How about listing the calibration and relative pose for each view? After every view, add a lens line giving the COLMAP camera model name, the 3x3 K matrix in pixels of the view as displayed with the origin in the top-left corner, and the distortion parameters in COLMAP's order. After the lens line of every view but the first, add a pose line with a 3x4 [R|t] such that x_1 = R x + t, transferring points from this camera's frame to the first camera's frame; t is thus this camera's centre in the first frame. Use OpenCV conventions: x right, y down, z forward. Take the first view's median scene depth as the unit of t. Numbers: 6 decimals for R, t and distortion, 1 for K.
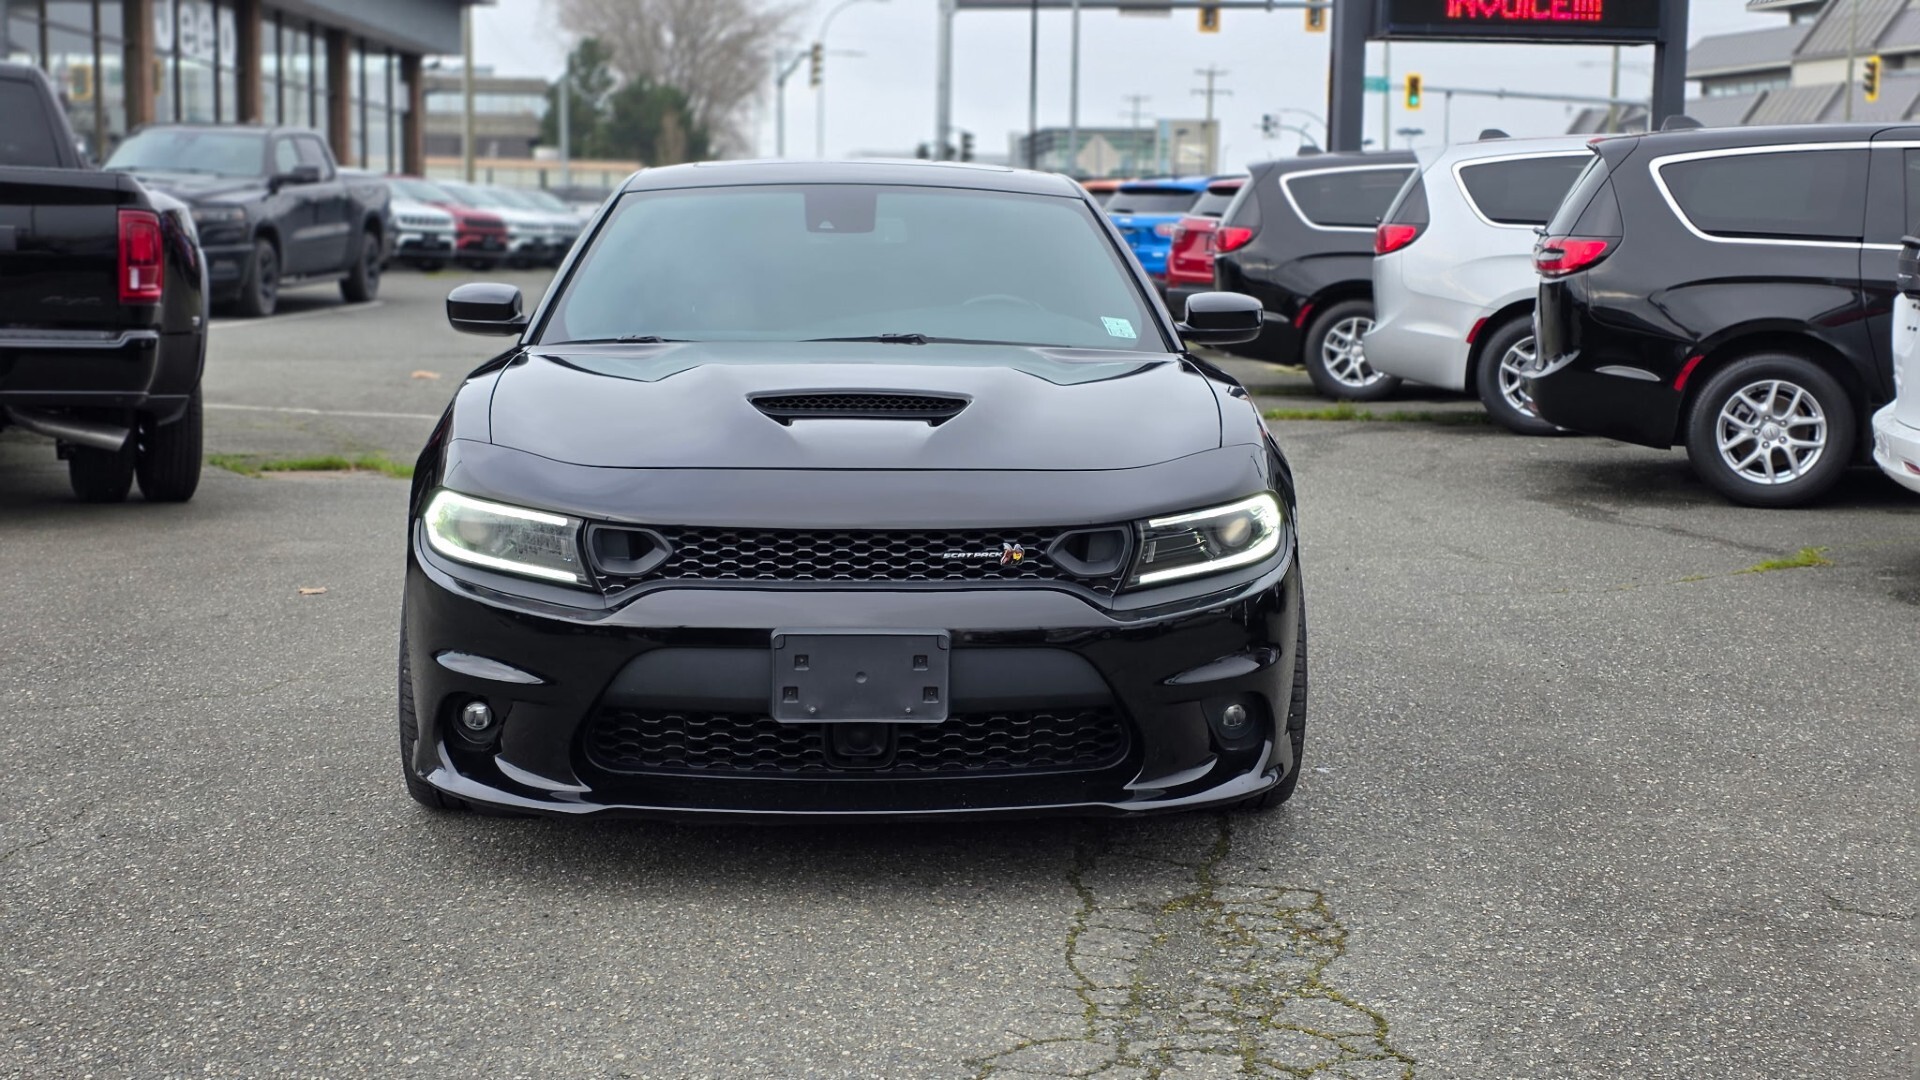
lens RADIAL K [[2535.6, 0, 960.0], [0, 2535.6, 540.0], [0, 0, 1]] dist [0.083502, -0.015560]
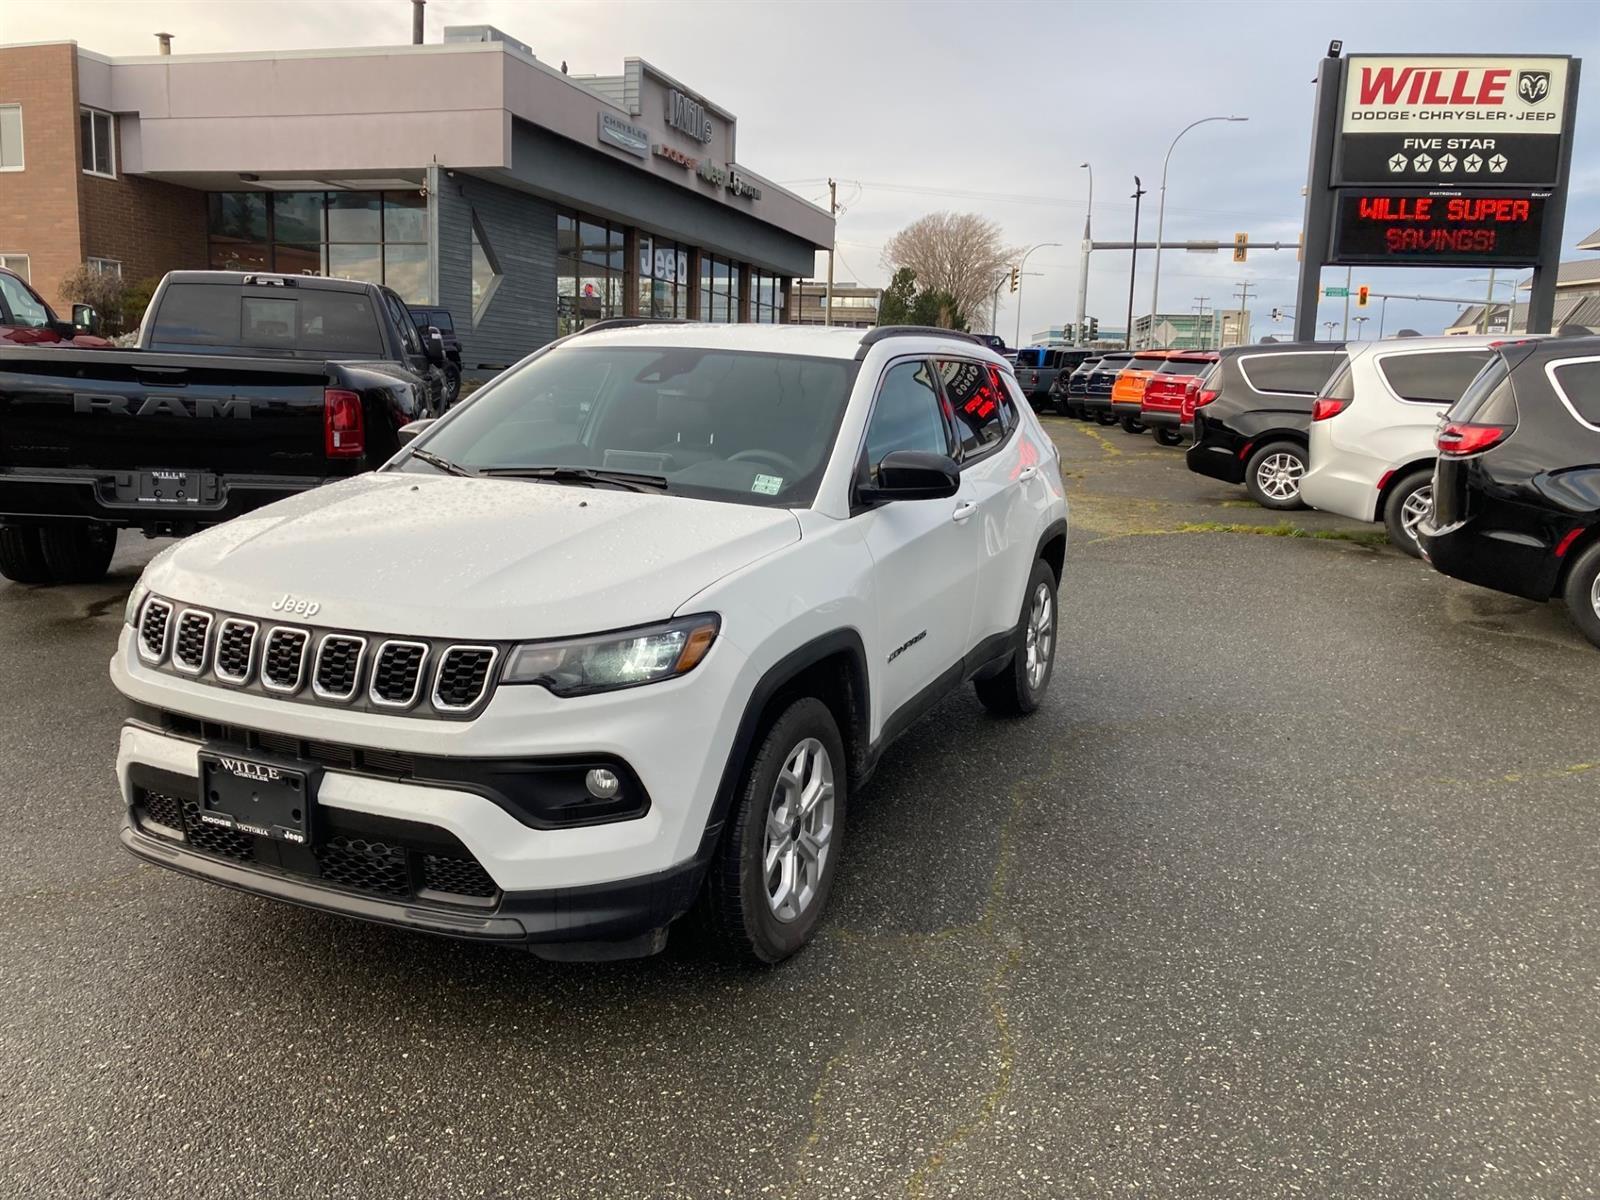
lens RADIAL K [[1300.4, 0, 792.0], [0, 1300.4, 583.5], [0, 0, 1]] dist [0.062519, -0.077840]
pose [[0.973640, 0.052626, -0.221934, 0.018010], [-0.042980, 0.997919, 0.048073, -0.015879], [0.224002, -0.037267, 0.973876, 0.083341]]
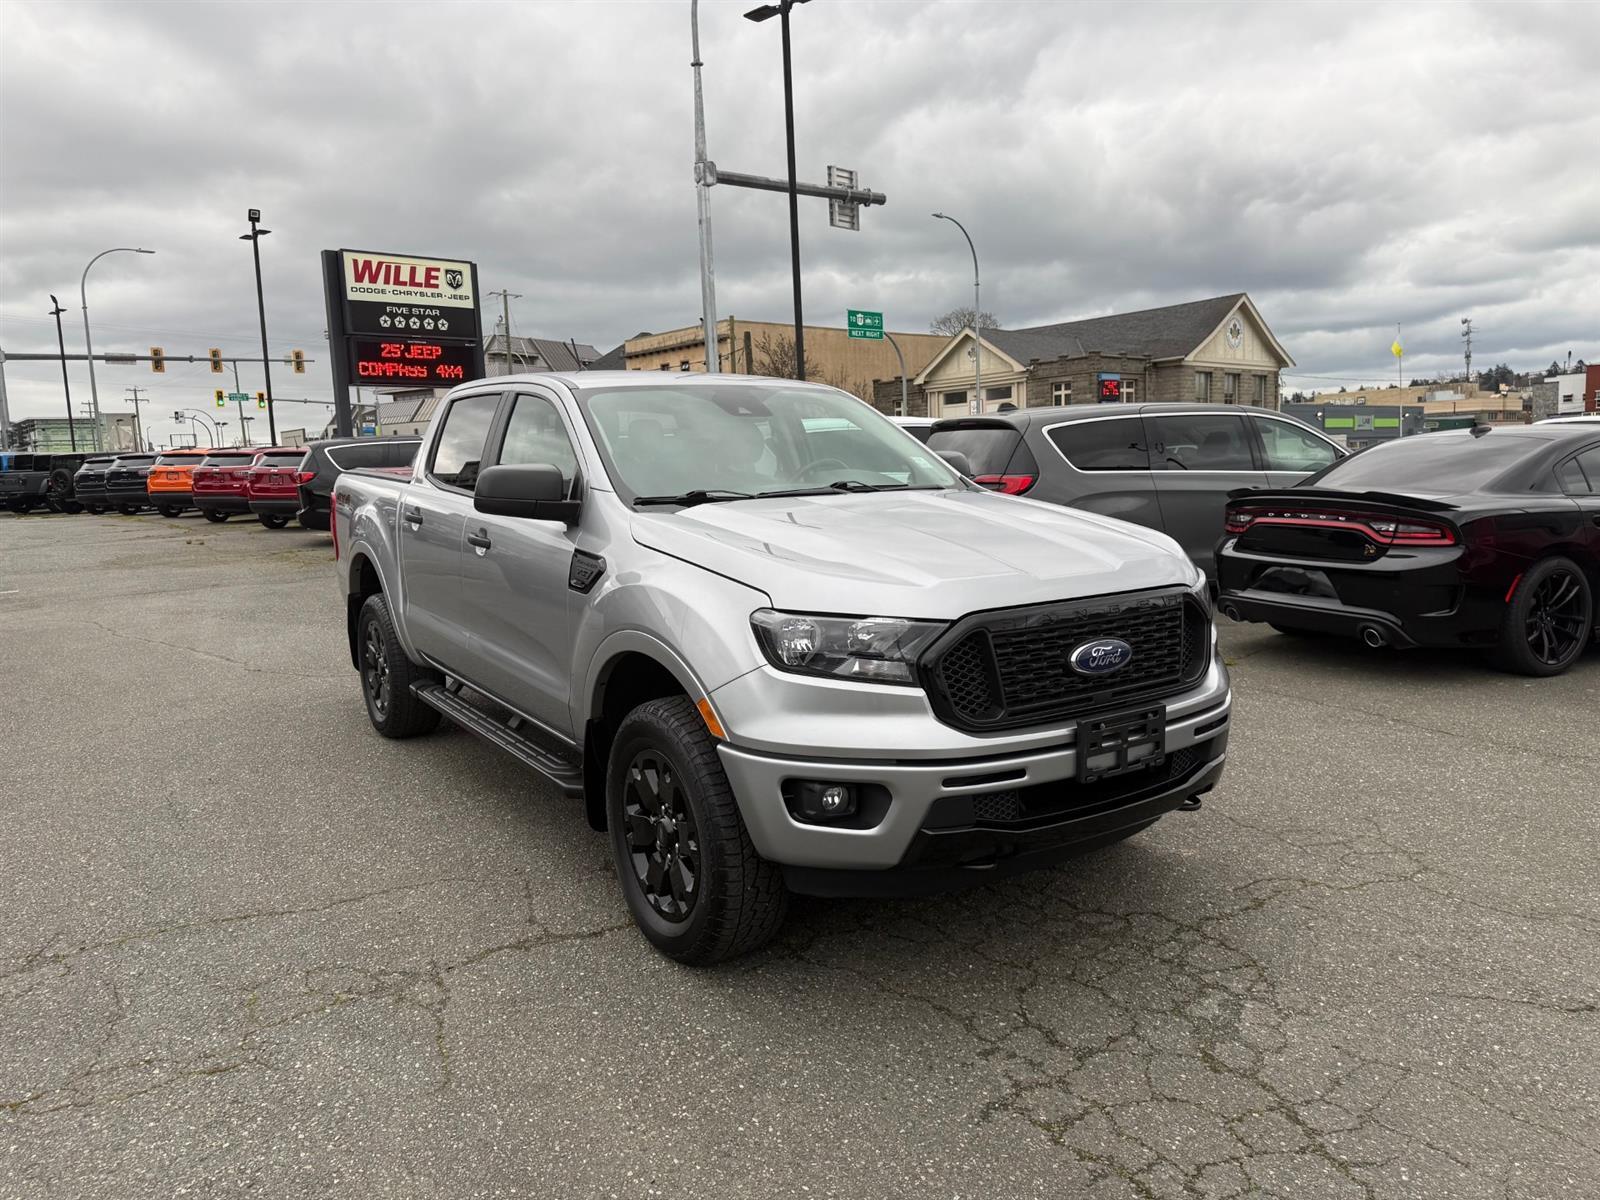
lens RADIAL K [[1110.8, 0, 797.1], [0, 1110.8, 600.7], [0, 0, 1]] dist [0.086240, -0.124381]
pose [[0.808231, -0.113390, 0.577846, -0.053588], [0.110393, 0.993064, 0.040462, -0.002799], [-0.578426, 0.031088, 0.815142, -0.010385]]
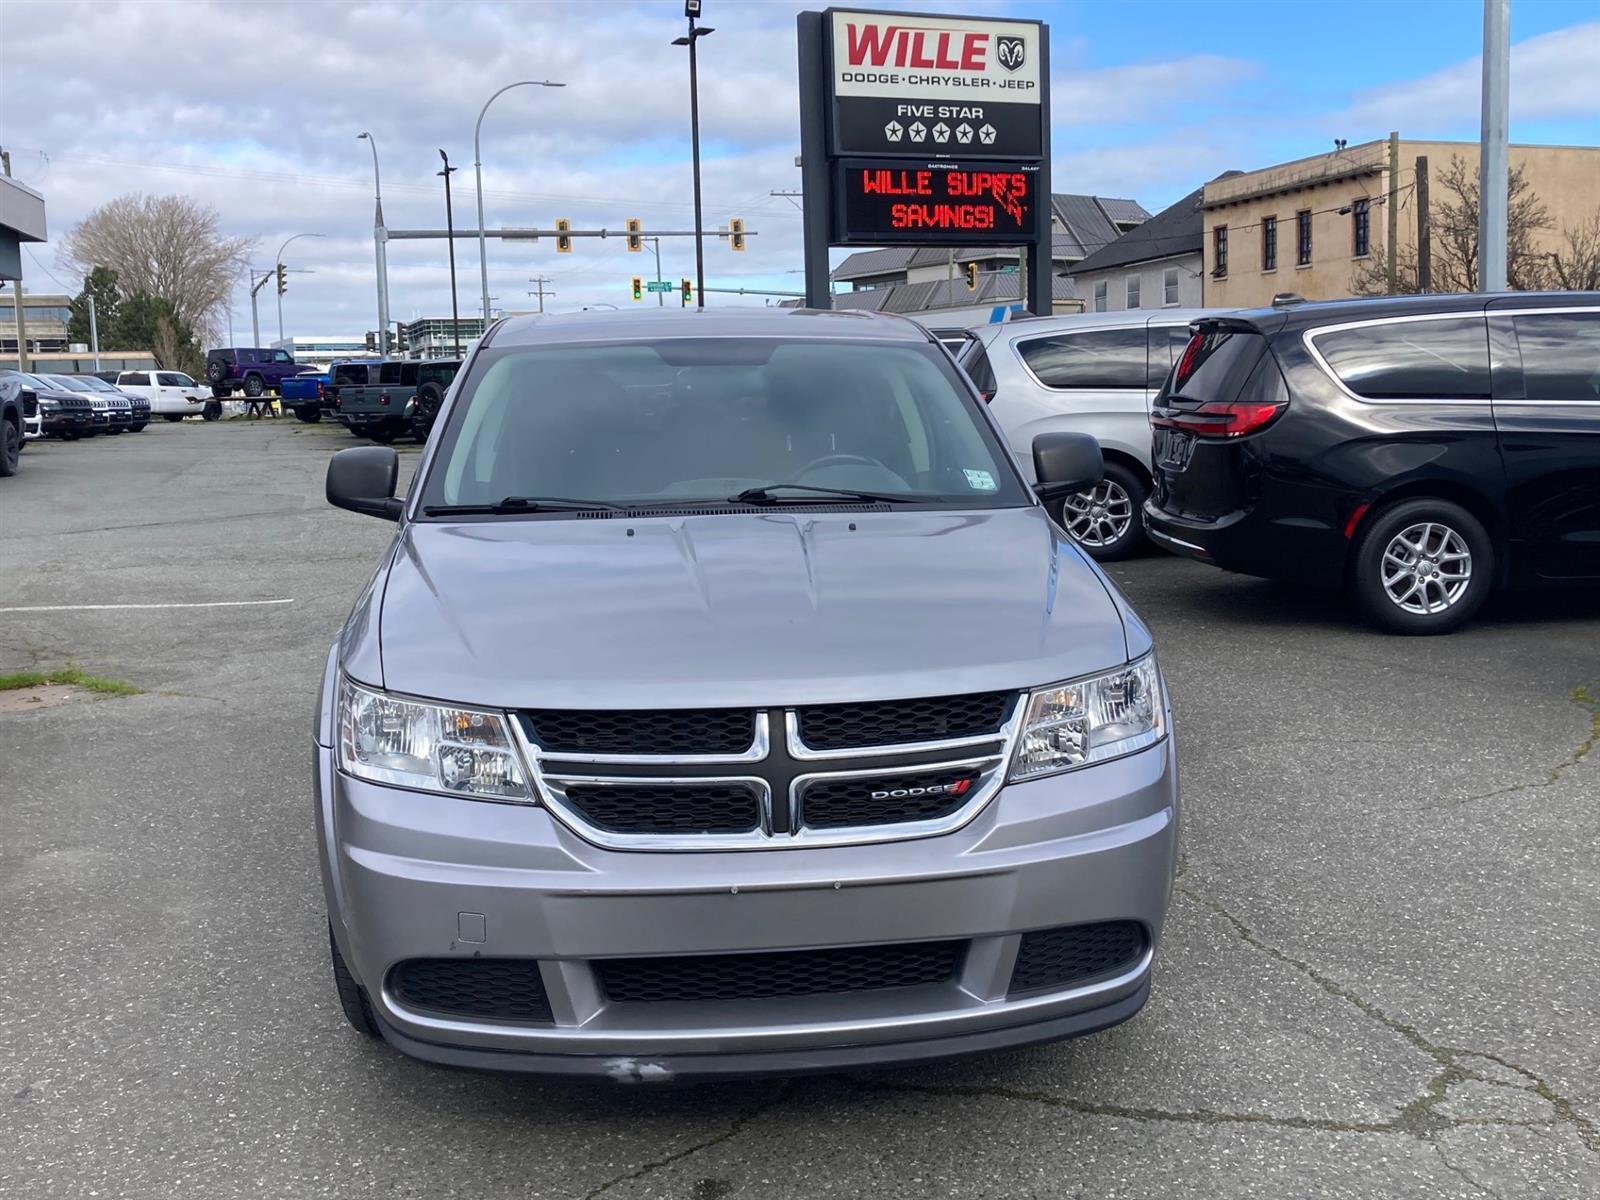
lens RADIAL K [[1613.5, 0, 799.5], [0, 1613.5, 573.3], [0, 0, 1]] dist [0.098717, -0.283453]
pose [[0.965568, -0.068746, 0.250904, -0.035019], [0.069439, 0.997568, 0.006099, -0.016836], [-0.250713, 0.011533, 0.967993, 0.098266]]
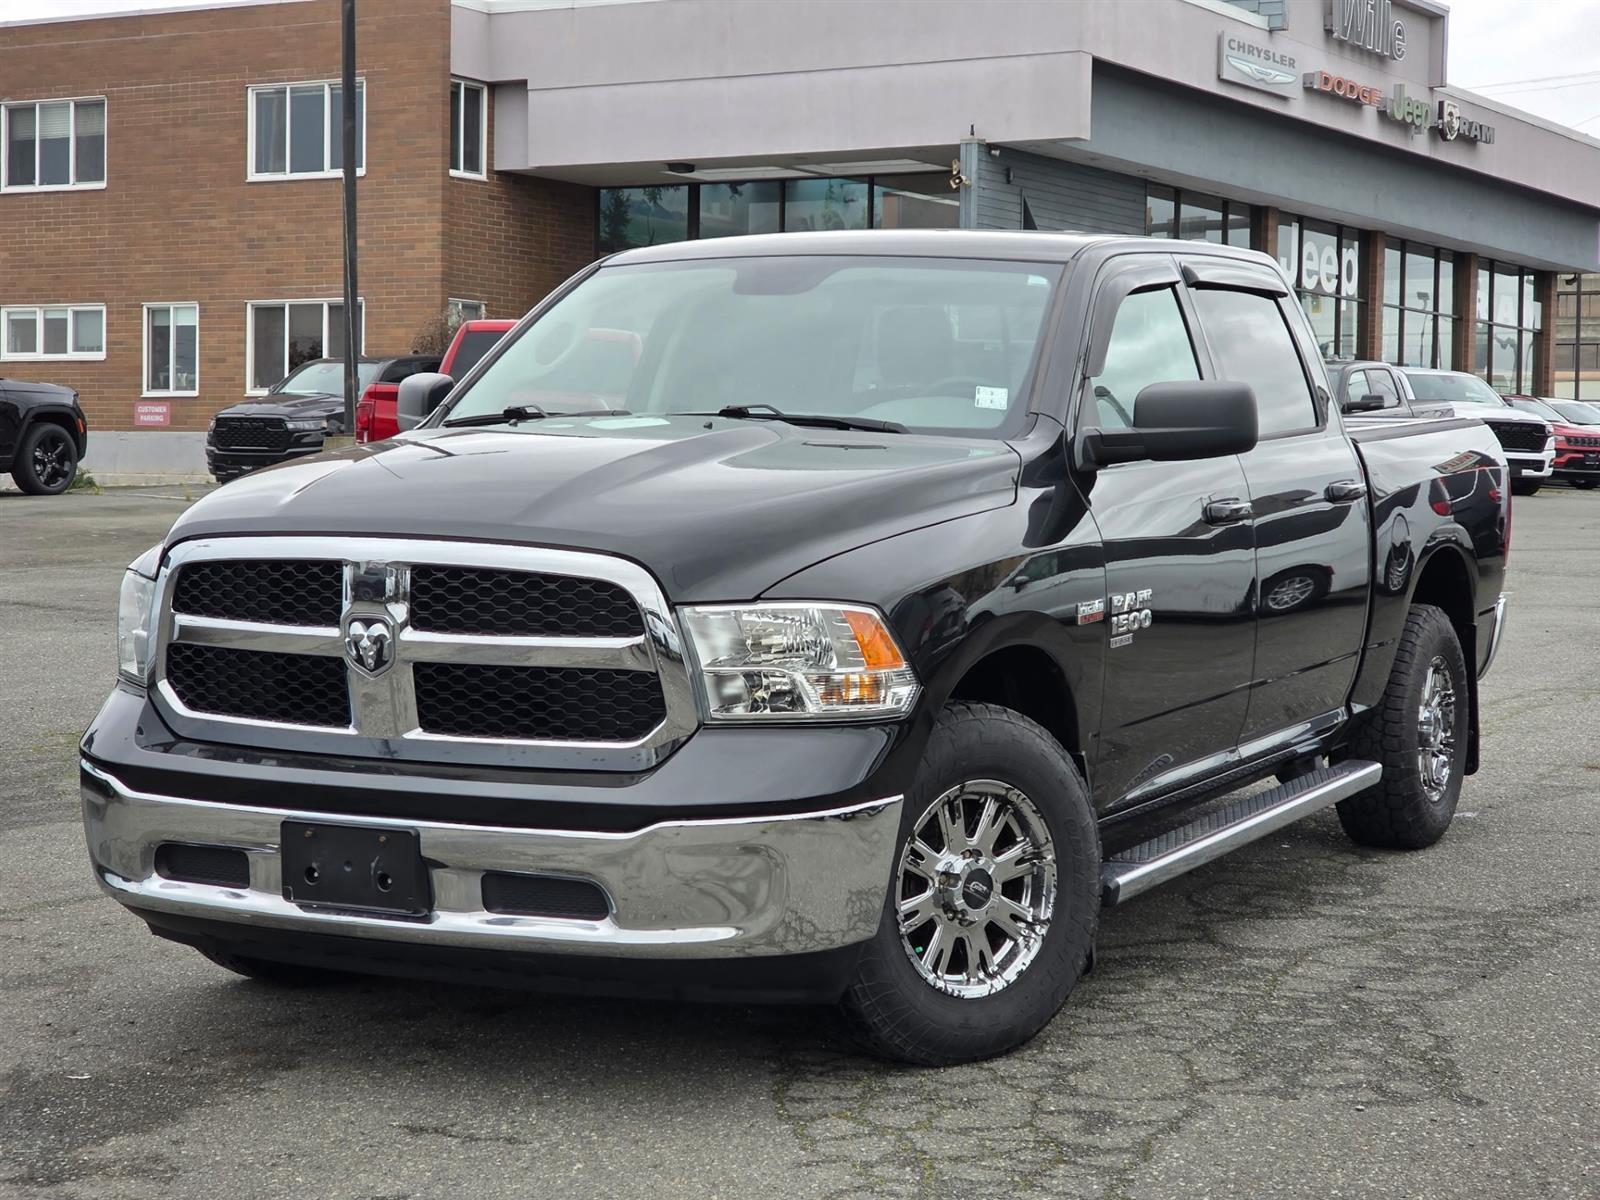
lens RADIAL K [[2965.9, 0, 800.0], [0, 2965.9, 600.0], [0, 0, 1]] dist [-0.019312, 0.467630]
pose [[0.884215, 0.018450, -0.466715, 0.091421], [-0.051544, 0.996971, -0.058243, 0.022977], [0.464227, 0.075555, 0.882488, -0.181456]]
